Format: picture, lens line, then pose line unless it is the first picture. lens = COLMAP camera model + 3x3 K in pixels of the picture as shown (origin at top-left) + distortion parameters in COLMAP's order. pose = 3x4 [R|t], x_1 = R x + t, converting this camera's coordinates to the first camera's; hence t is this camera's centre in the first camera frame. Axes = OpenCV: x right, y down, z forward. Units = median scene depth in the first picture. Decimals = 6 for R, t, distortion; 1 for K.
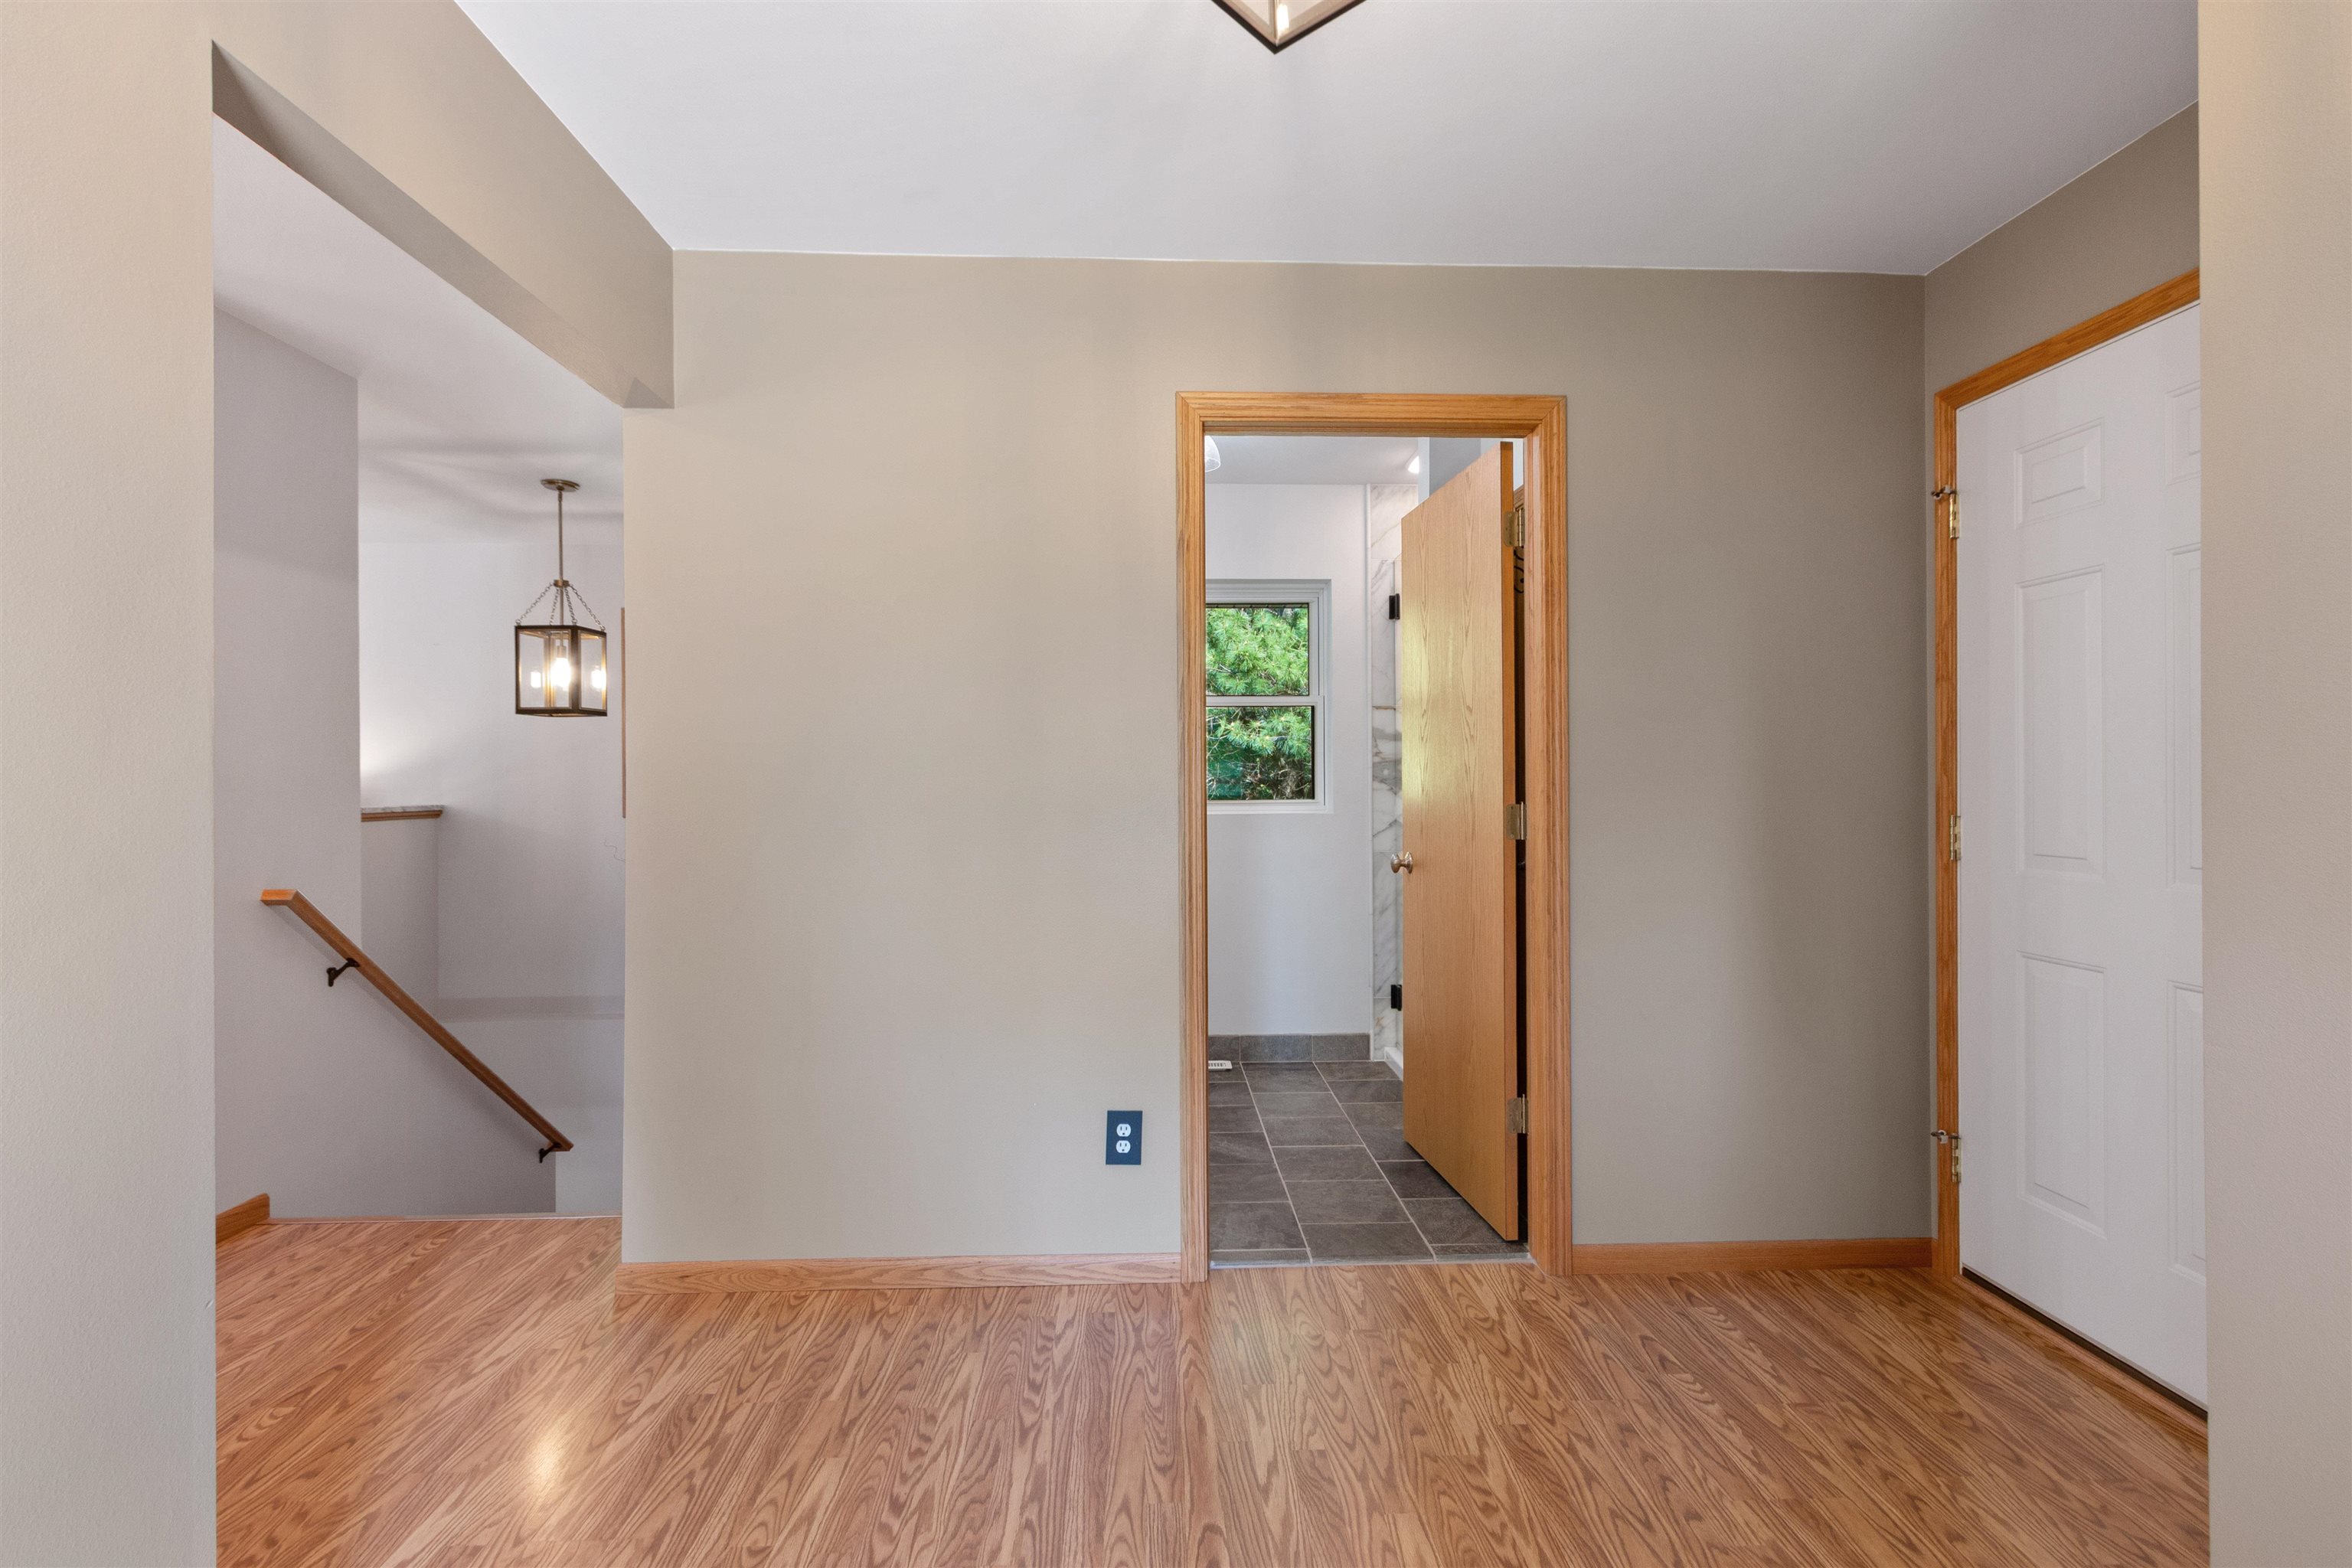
lens RADIAL K [[1112.7, 0, 1179.5], [0, 1112.7, 754.6], [0, 0, 1]] dist [0.008796, -0.001469]
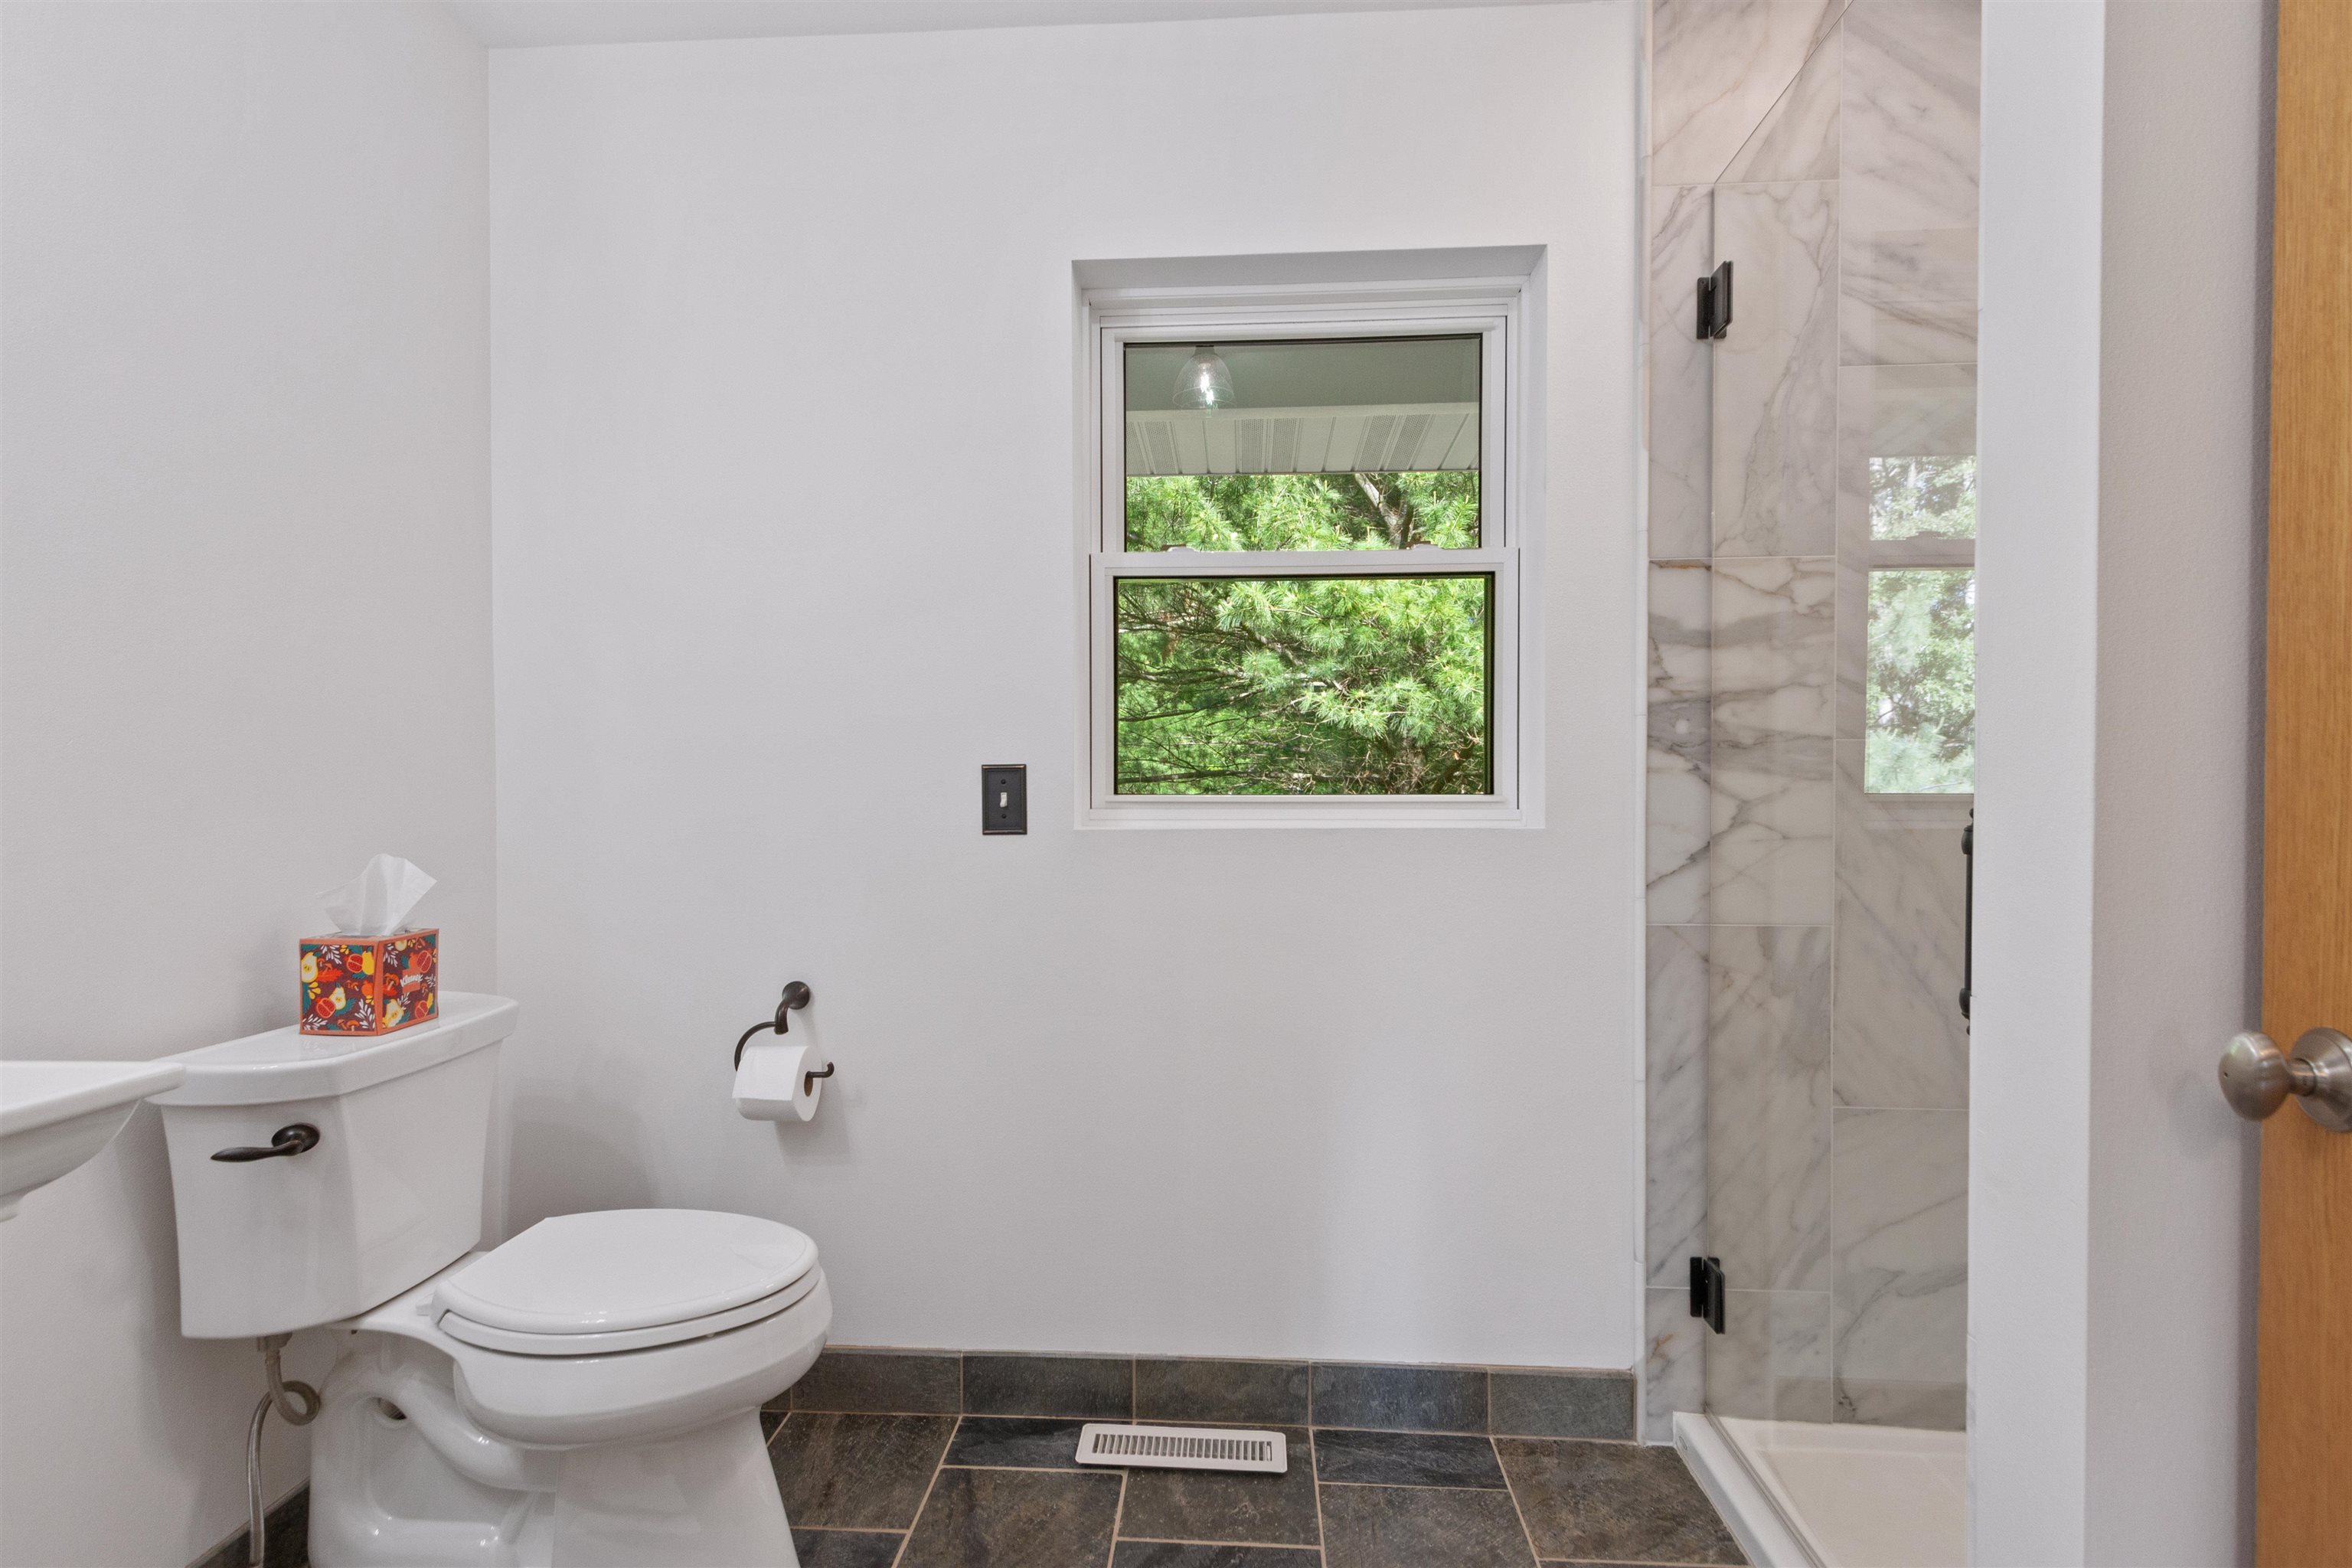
lens RADIAL K [[1105.8, 0, 1176.5], [0, 1105.8, 768.7], [0, 0, 1]] dist [0.007366, -0.001300]
pose [[0.995349, 0.005318, -0.096185, 0.042151], [-0.004828, 0.999974, 0.005329, 0.028728], [0.096211, -0.004839, 0.995349, 0.573272]]
